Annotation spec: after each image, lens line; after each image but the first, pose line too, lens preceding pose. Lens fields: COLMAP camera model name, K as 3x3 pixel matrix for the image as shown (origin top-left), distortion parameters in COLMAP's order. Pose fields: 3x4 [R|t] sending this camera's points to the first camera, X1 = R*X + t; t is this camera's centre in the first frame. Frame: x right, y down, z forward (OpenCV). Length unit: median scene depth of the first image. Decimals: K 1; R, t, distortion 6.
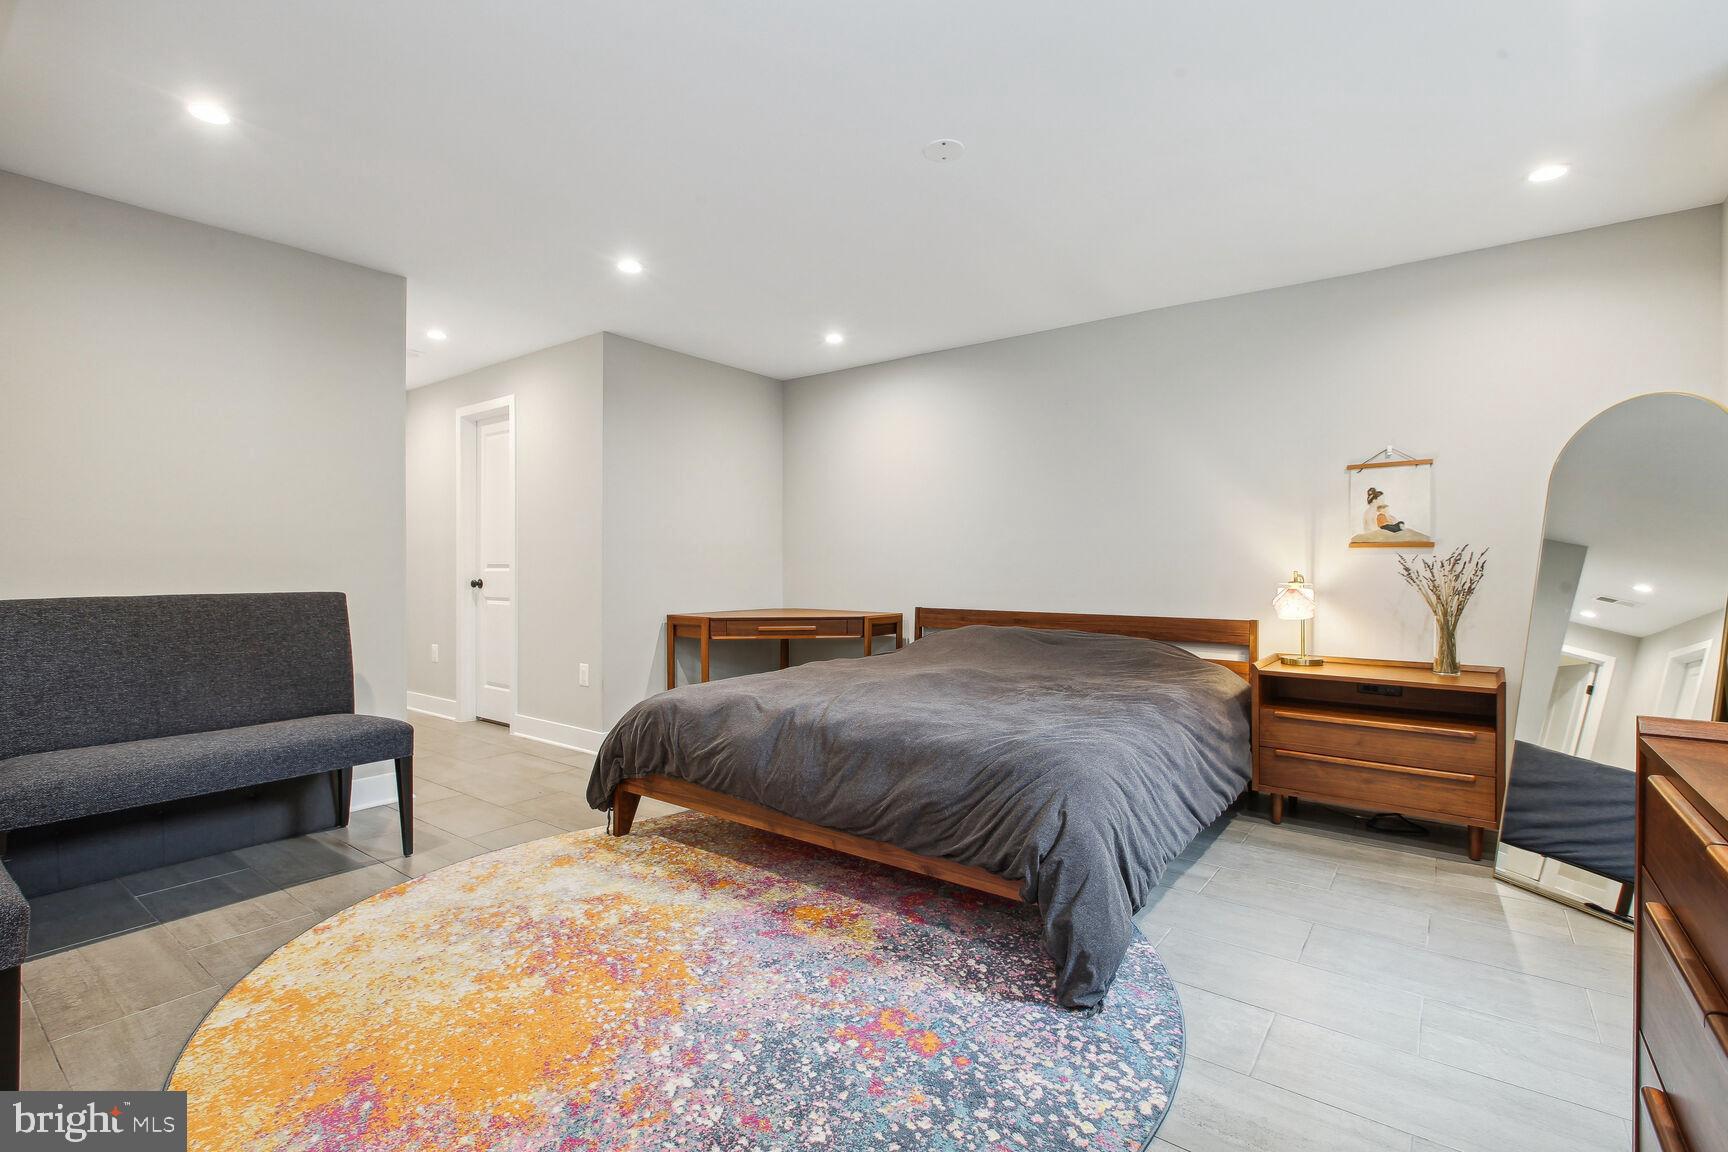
lens RADIAL K [[804.3, 0, 861.2], [0, 804.3, 570.5], [0, 0, 1]] dist [-0.014357, 0.008706]
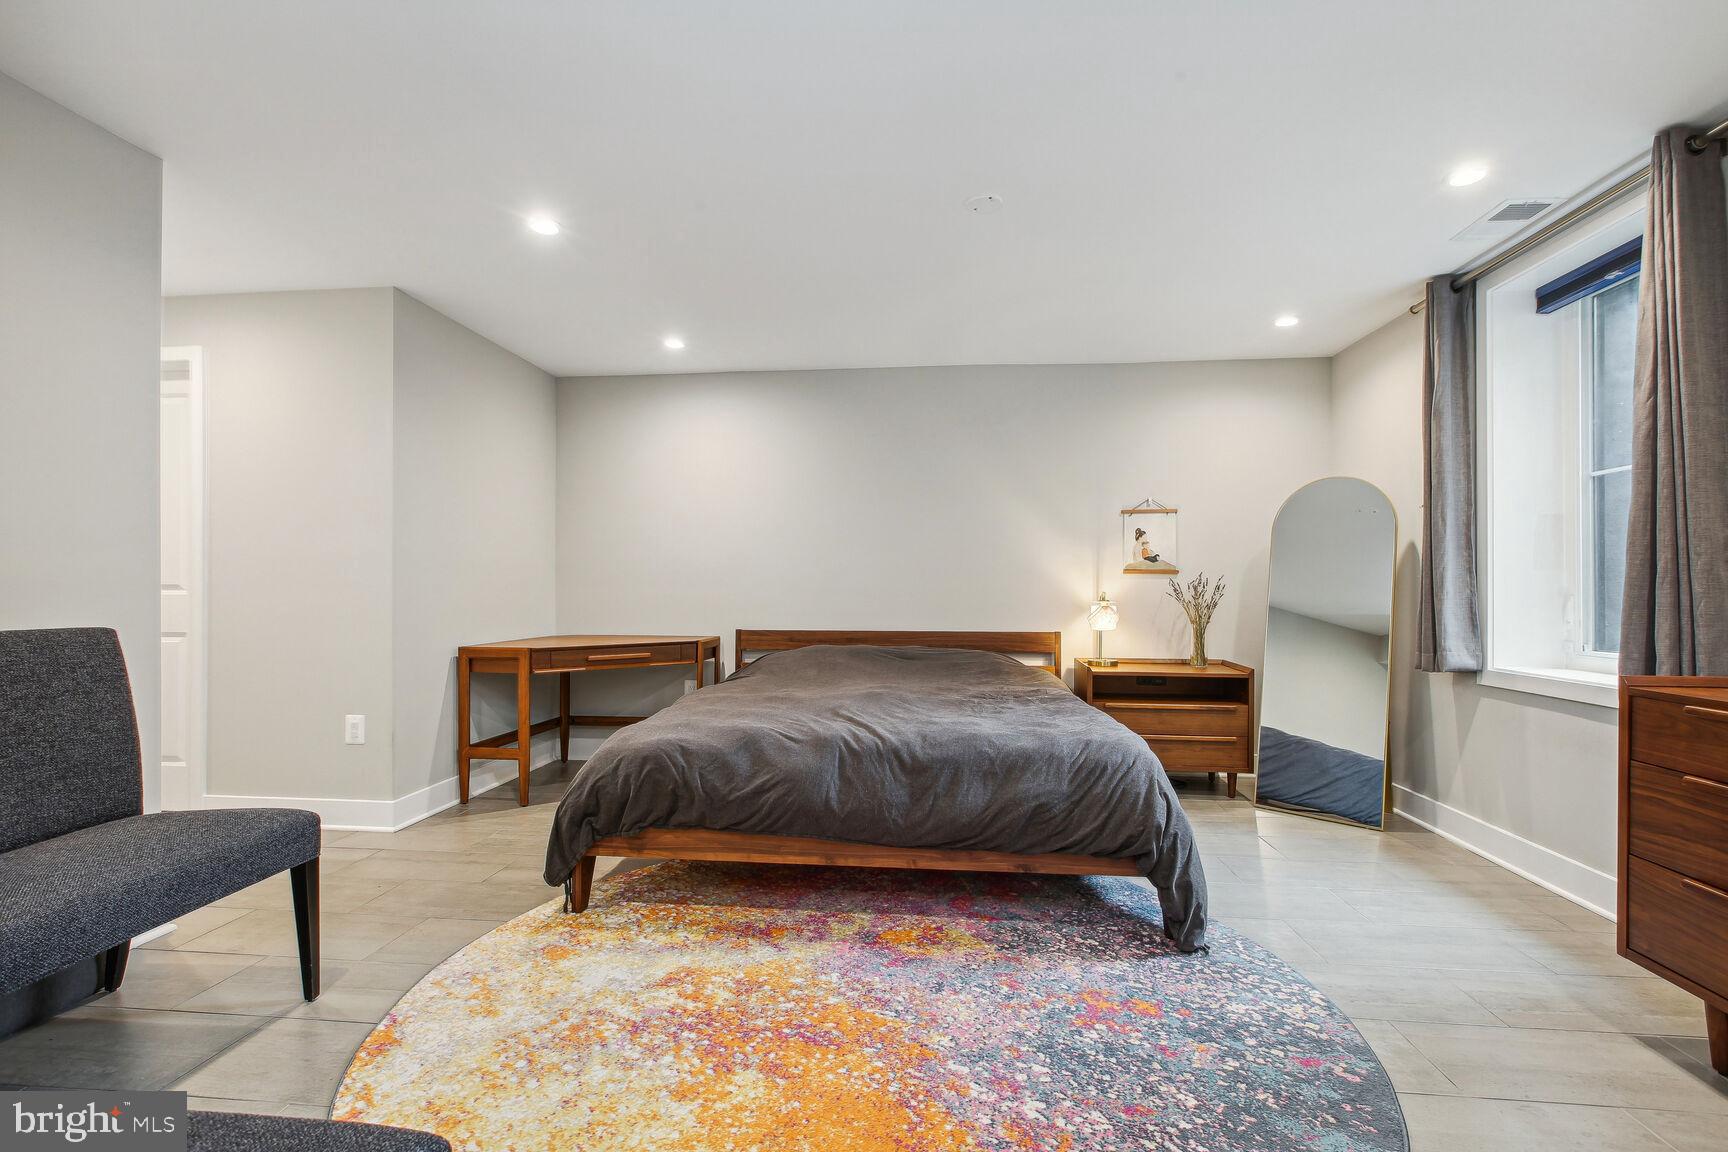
lens RADIAL K [[804.3, 0, 850.0], [0, 804.3, 585.9], [0, 0, 1]] dist [-0.014357, 0.008706]
pose [[0.852968, 0.001125, 0.521962, -0.554154], [0.002294, 0.999980, -0.005905, -0.002674], [-0.521958, 0.006234, 0.852948, 0.155559]]
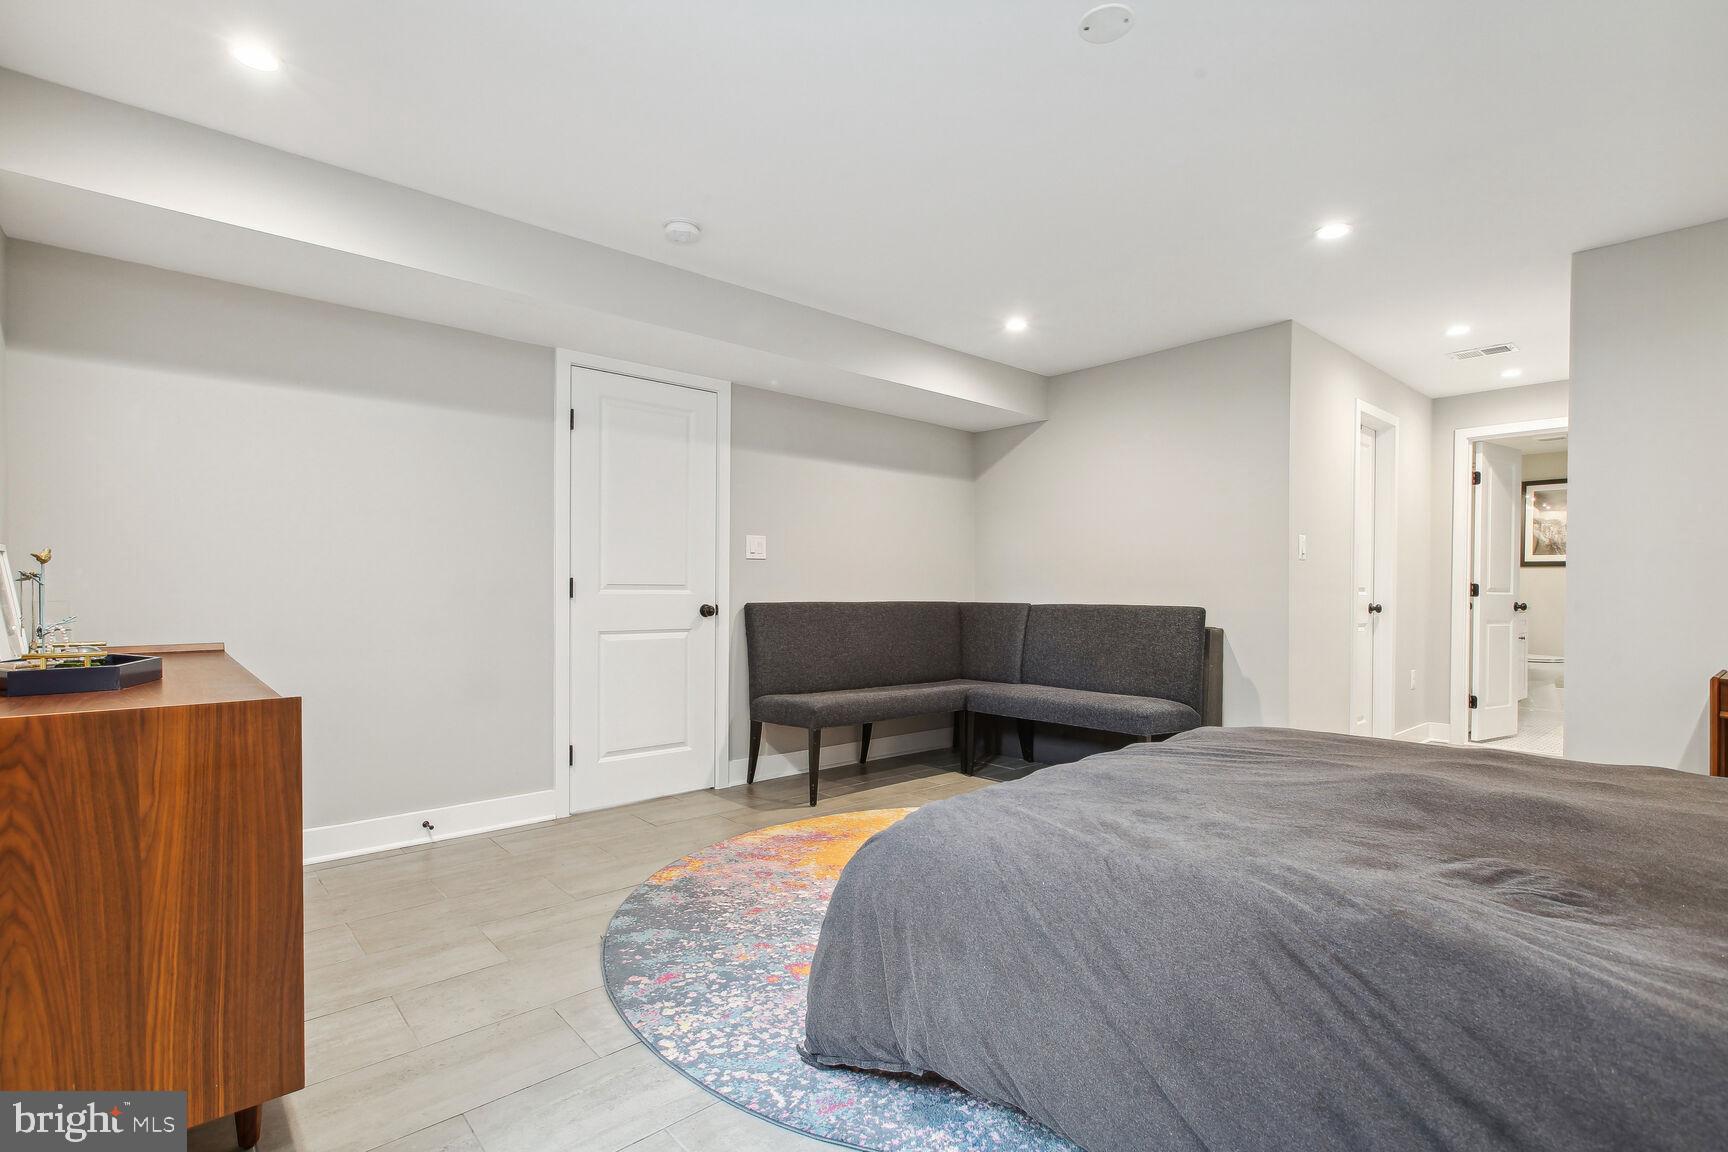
lens RADIAL K [[804.3, 0, 847.6], [0, 804.3, 582.1], [0, 0, 1]] dist [-0.014357, 0.008706]
pose [[-0.203198, -0.008346, -0.979102, 0.811007], [-0.017699, 0.999832, -0.004849, 0.001938], [0.978978, 0.016344, -0.203311, 0.831241]]
